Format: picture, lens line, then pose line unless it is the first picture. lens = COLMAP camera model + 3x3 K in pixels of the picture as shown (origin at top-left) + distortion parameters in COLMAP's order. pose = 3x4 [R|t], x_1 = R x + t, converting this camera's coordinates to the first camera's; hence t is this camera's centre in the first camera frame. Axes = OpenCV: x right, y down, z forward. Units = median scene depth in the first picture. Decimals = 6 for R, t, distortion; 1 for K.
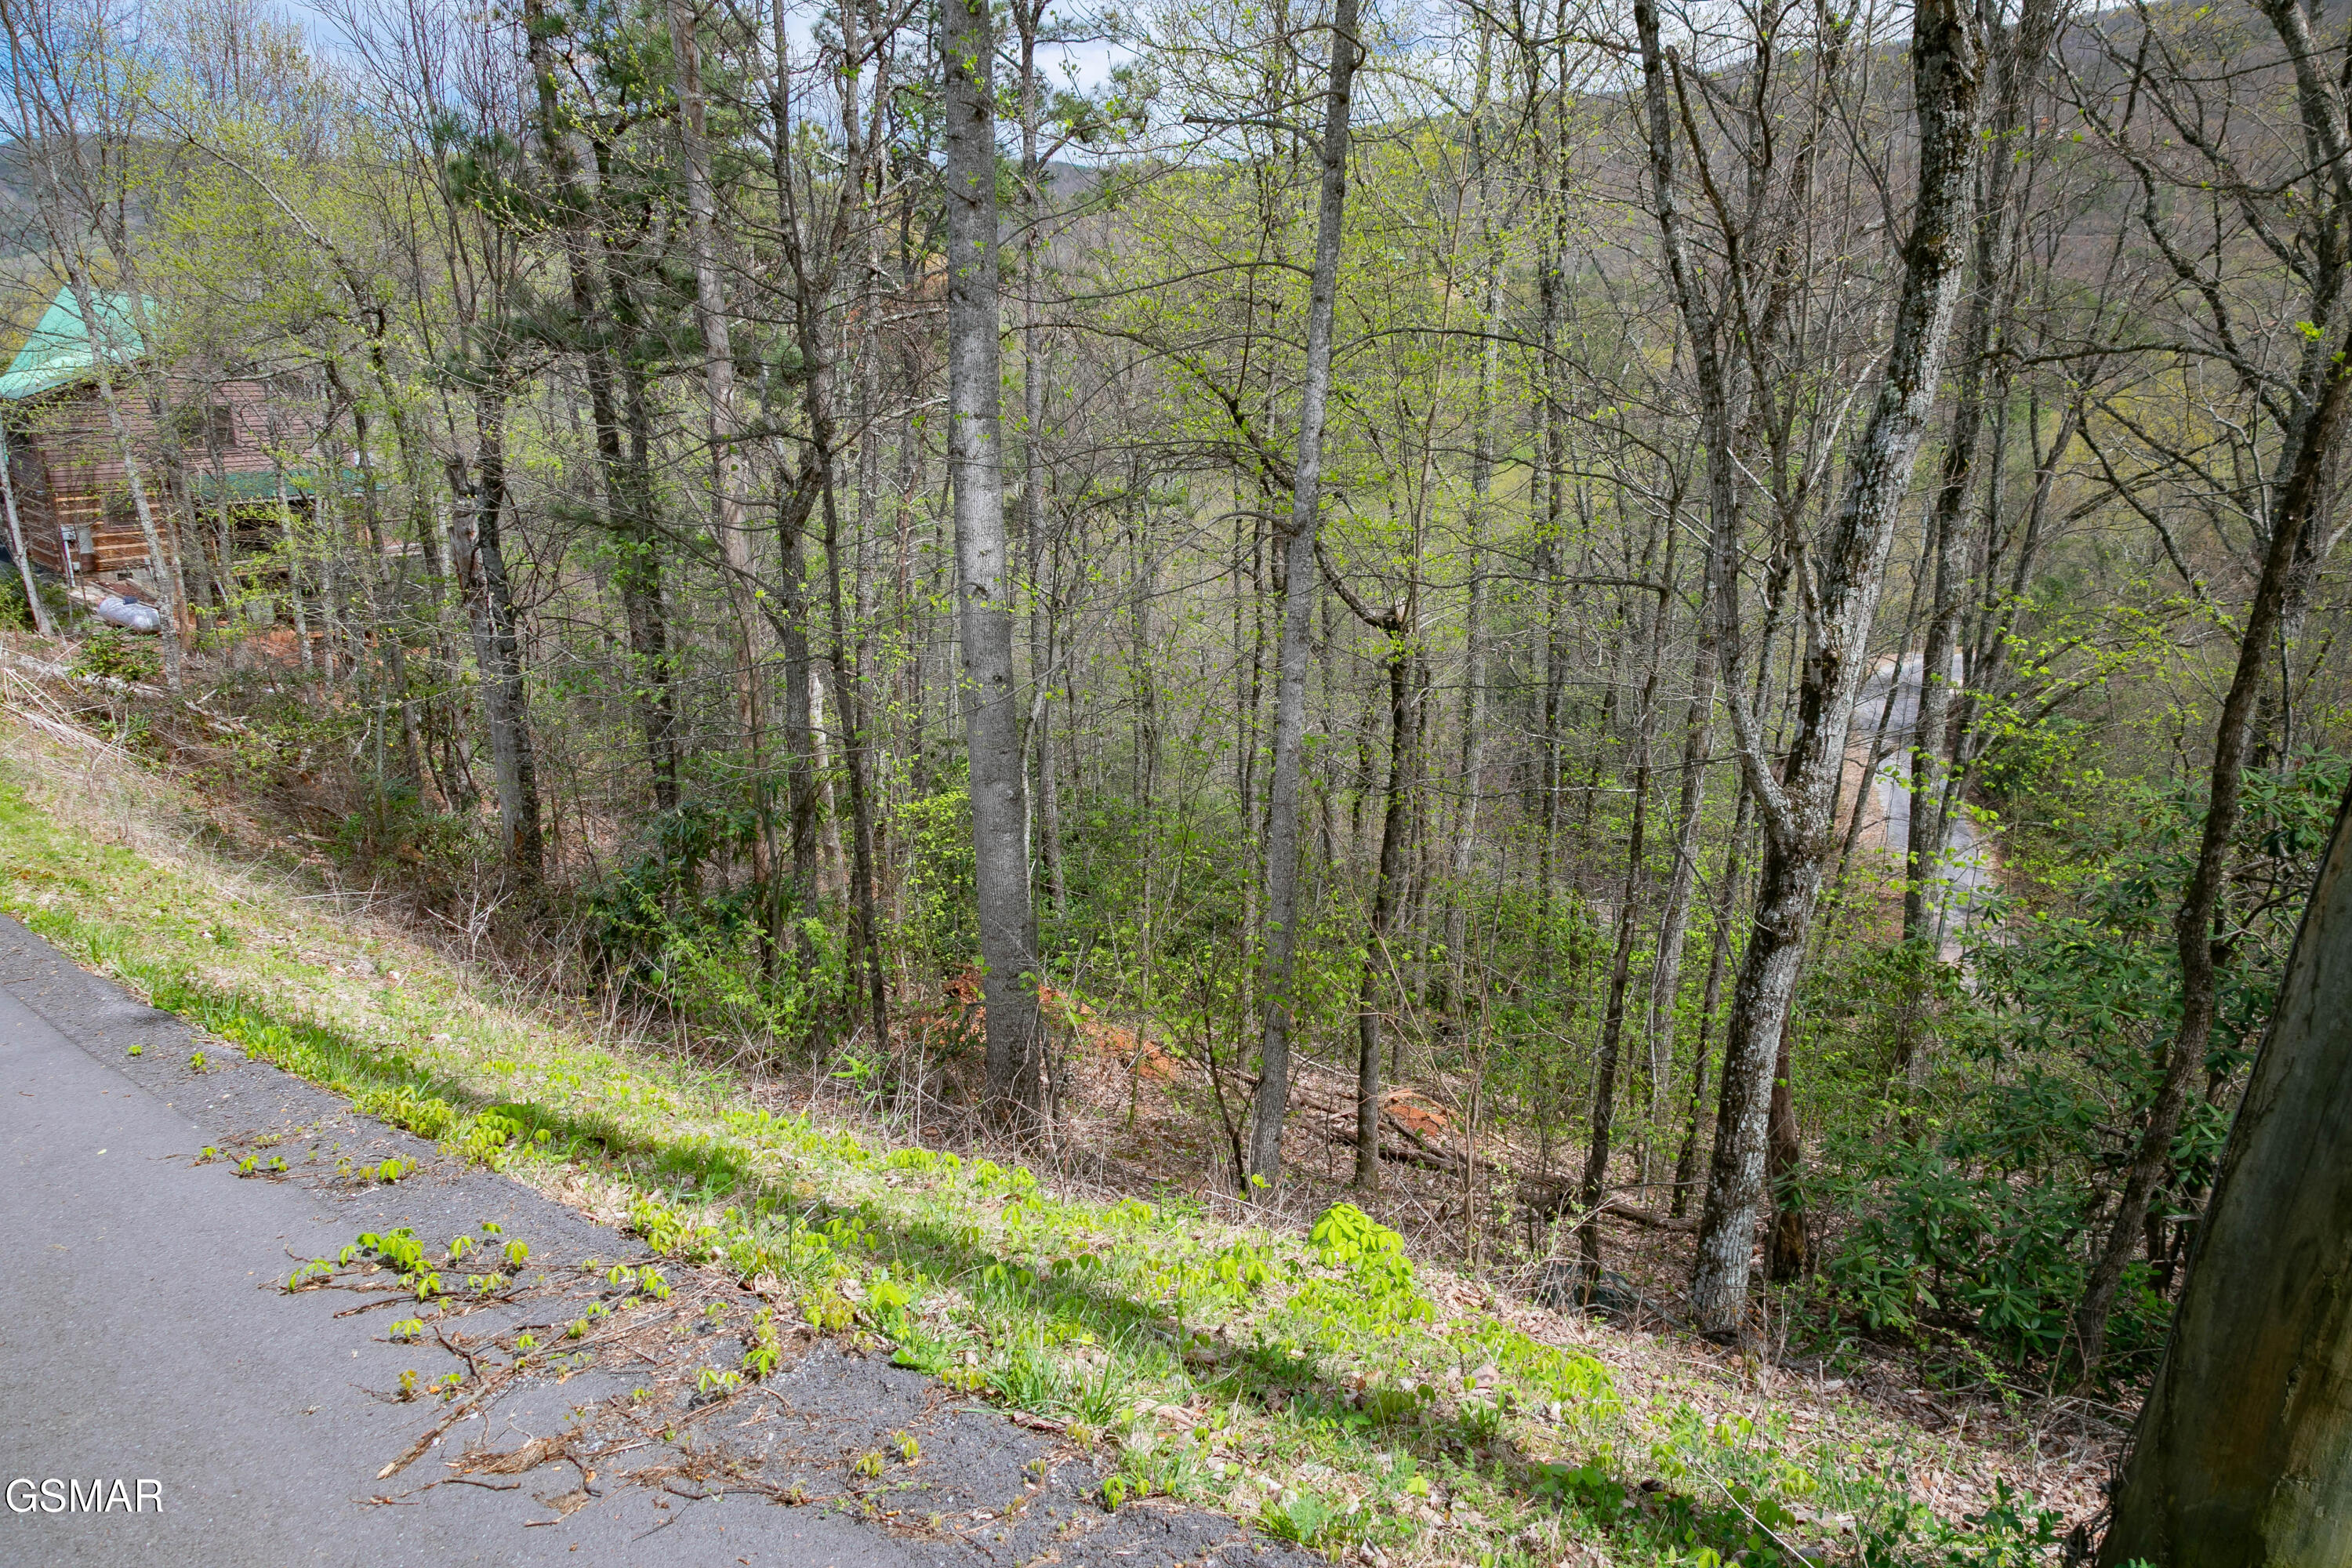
lens RADIAL K [[1569.1, 0, 1178.1], [0, 1569.1, 787.6], [0, 0, 1]] dist [0.029471, 0.001852]
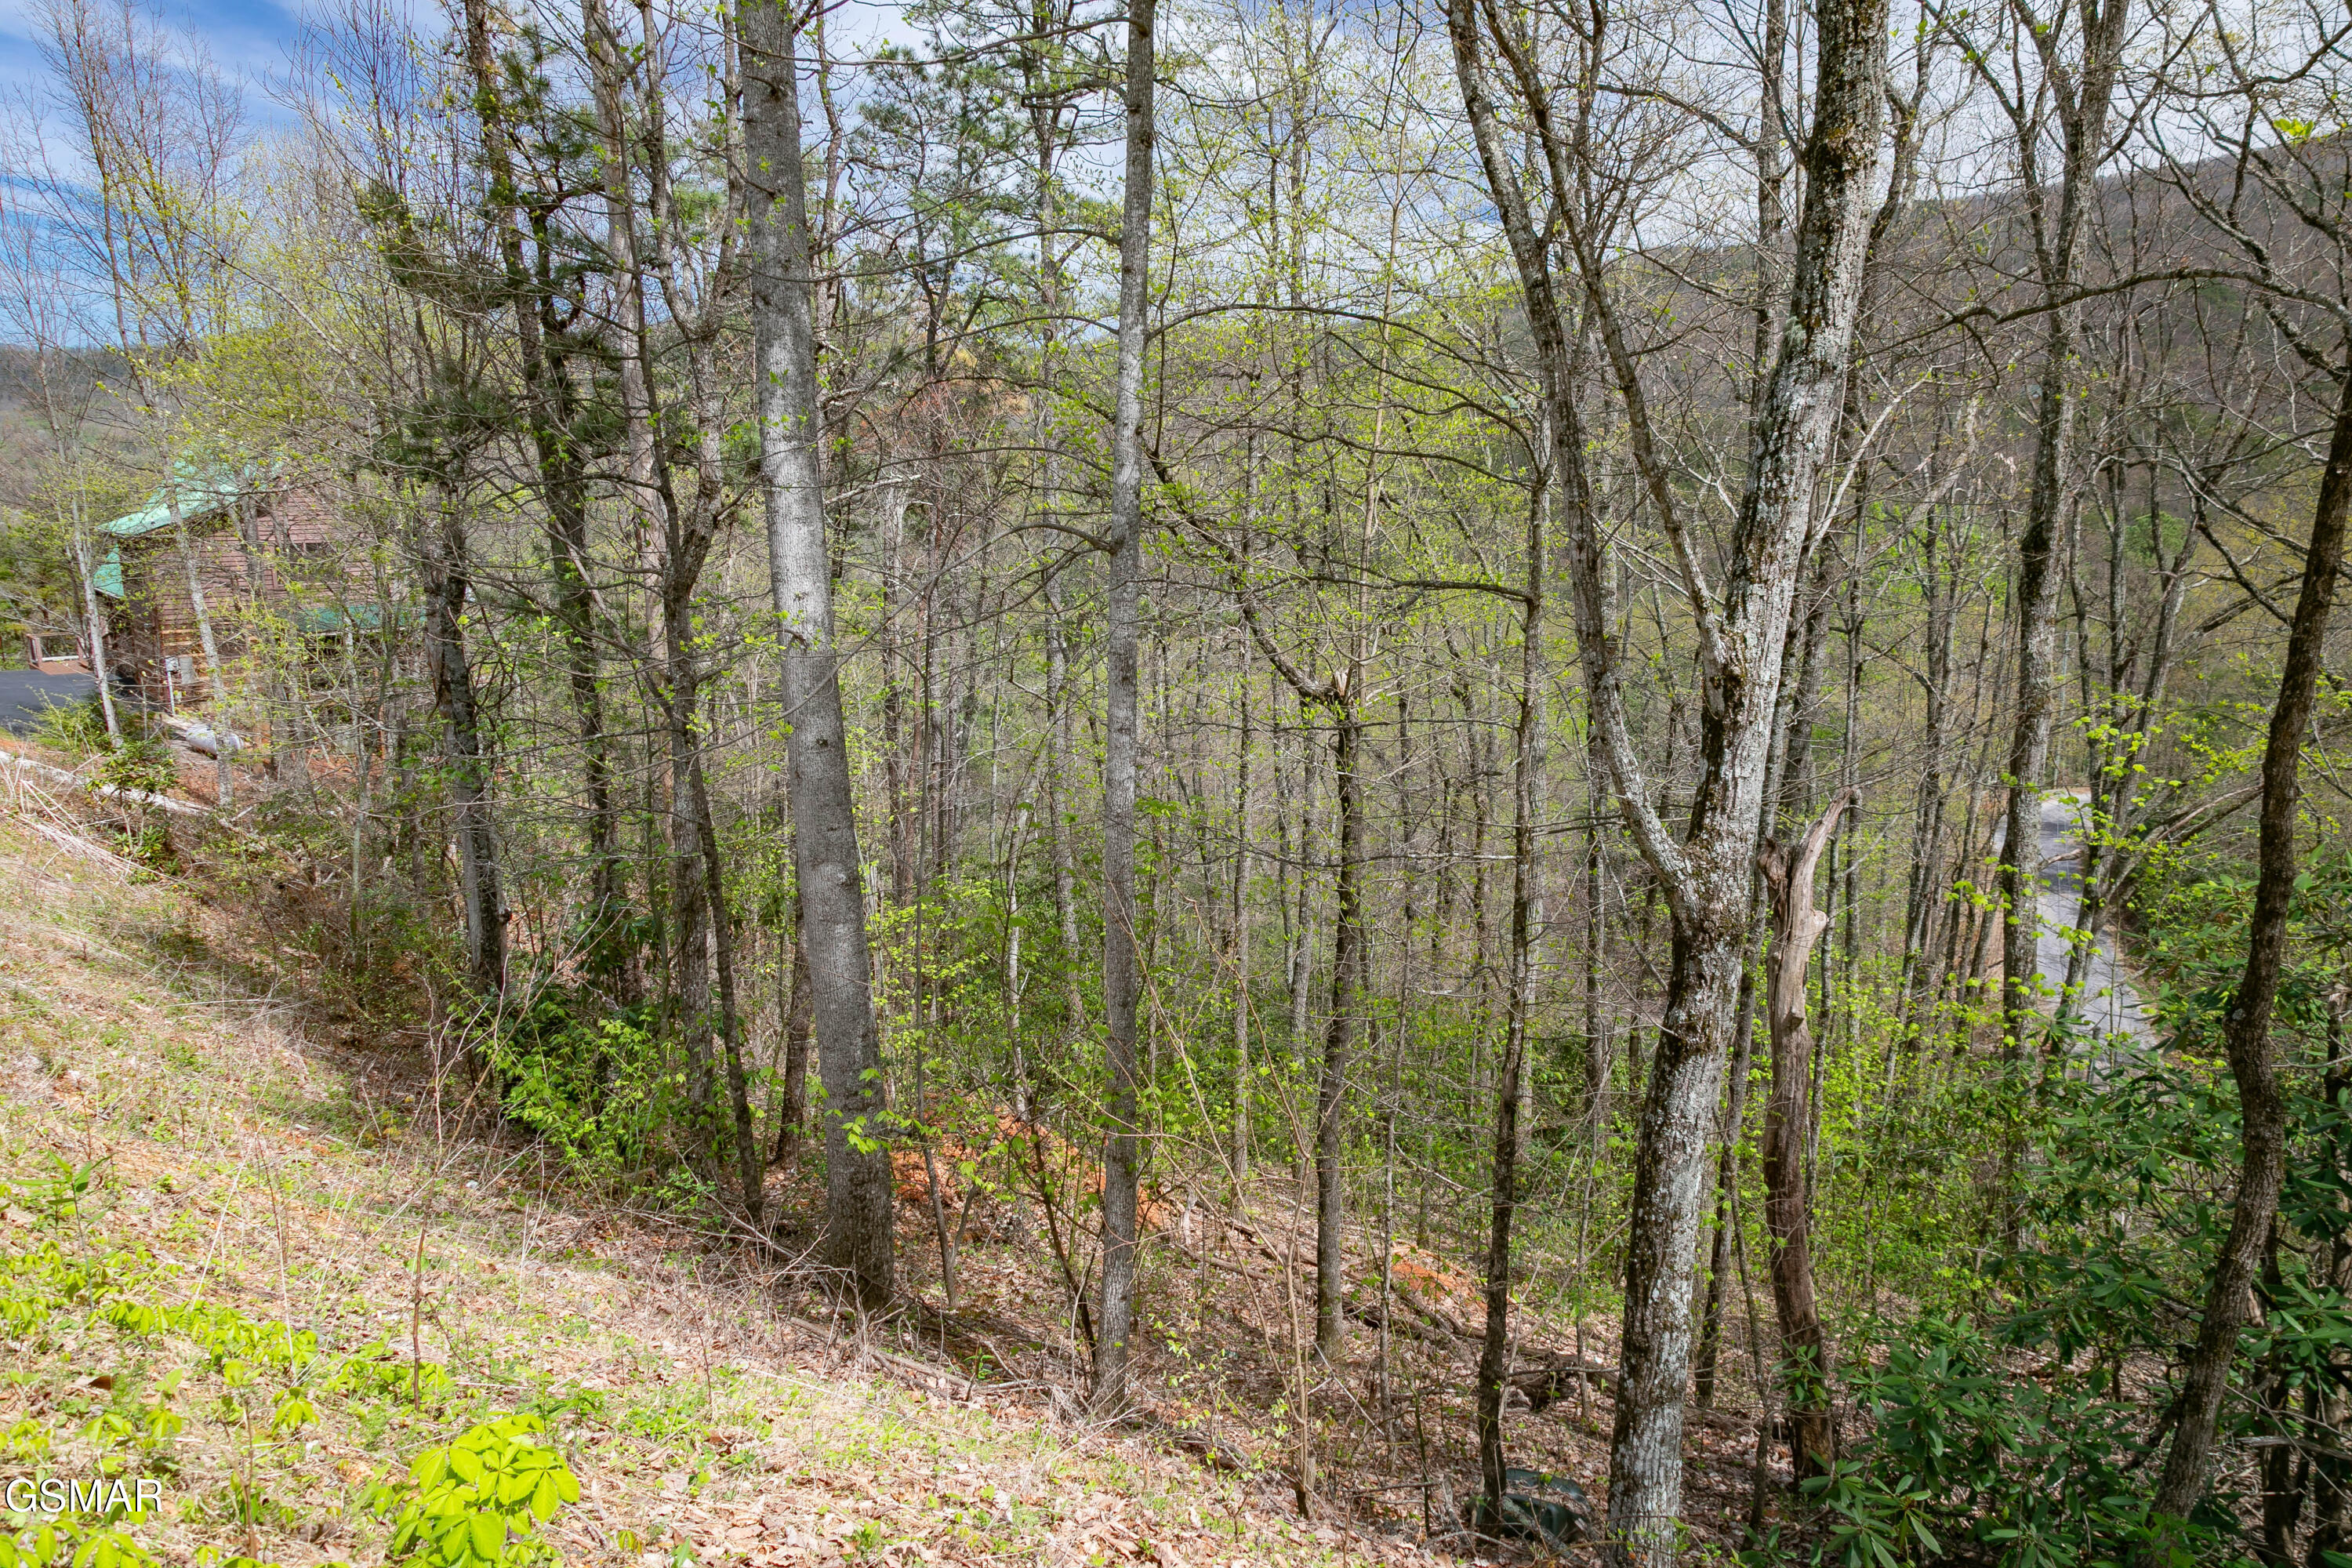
lens RADIAL K [[1569.1, 0, 1170.8], [0, 1569.1, 784.0], [0, 0, 1]] dist [0.029471, 0.001852]
pose [[0.996705, -0.000018, -0.081118, 0.188759], [-0.007390, 0.995821, -0.091027, 0.039893], [0.080781, 0.091326, 0.992539, 0.203215]]
